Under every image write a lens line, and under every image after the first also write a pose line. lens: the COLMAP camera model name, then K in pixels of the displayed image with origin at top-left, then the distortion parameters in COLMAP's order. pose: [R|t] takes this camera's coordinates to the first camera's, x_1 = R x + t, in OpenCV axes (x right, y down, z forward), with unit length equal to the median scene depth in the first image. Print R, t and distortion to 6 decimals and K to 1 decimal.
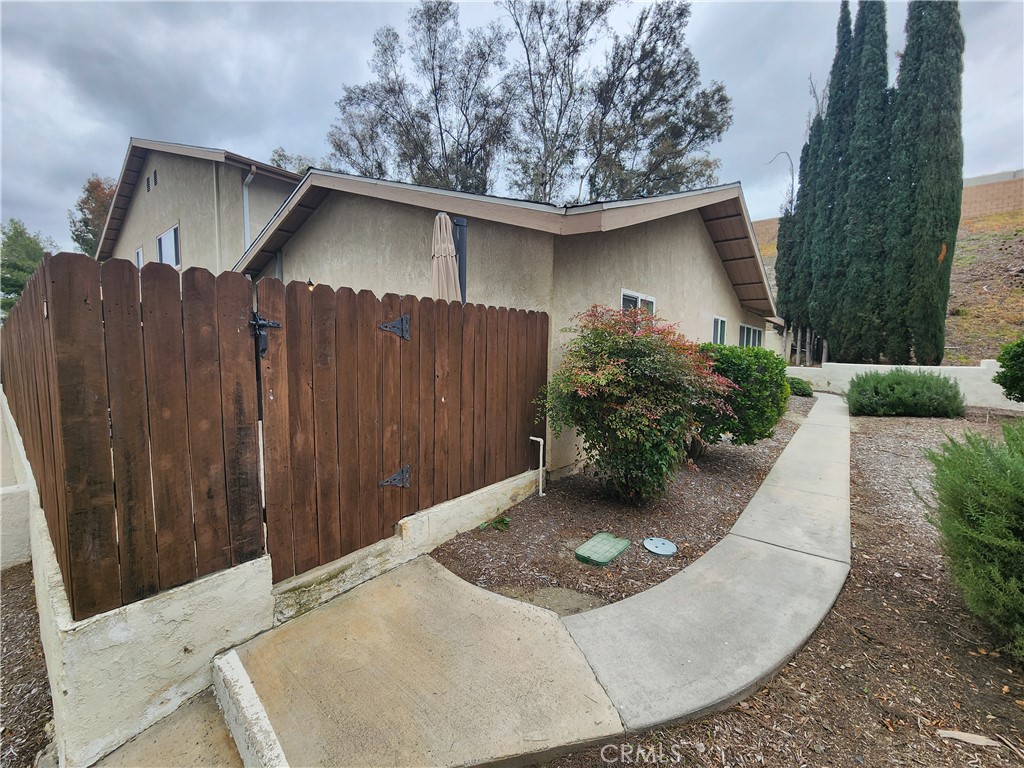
lens RADIAL K [[412.6, 0, 497.5], [0, 412.6, 387.6], [0, 0, 1]] dist [0.002553, 0.000289]
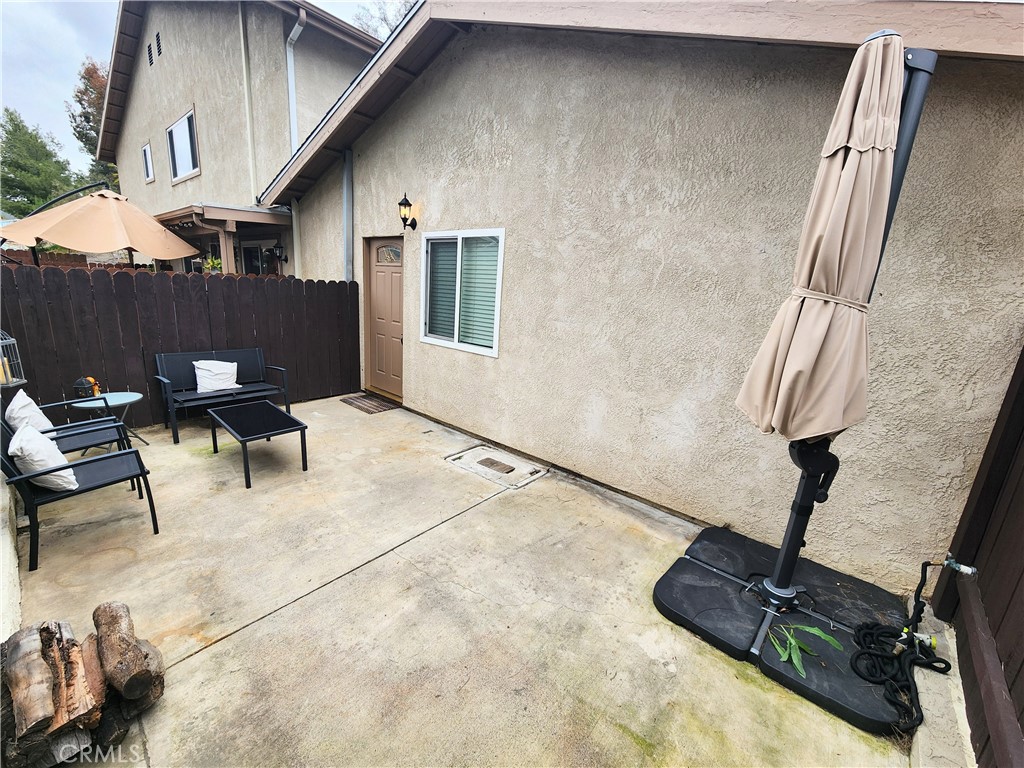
lens RADIAL K [[412.6, 0, 497.5], [0, 412.6, 387.6], [0, 0, 1]] dist [0.002553, 0.000289]
pose [[0.997973, 0.057688, -0.026881, -0.192492], [-0.052511, 0.985001, 0.164365, -0.054971], [0.035960, -0.162620, 0.986033, 0.219564]]
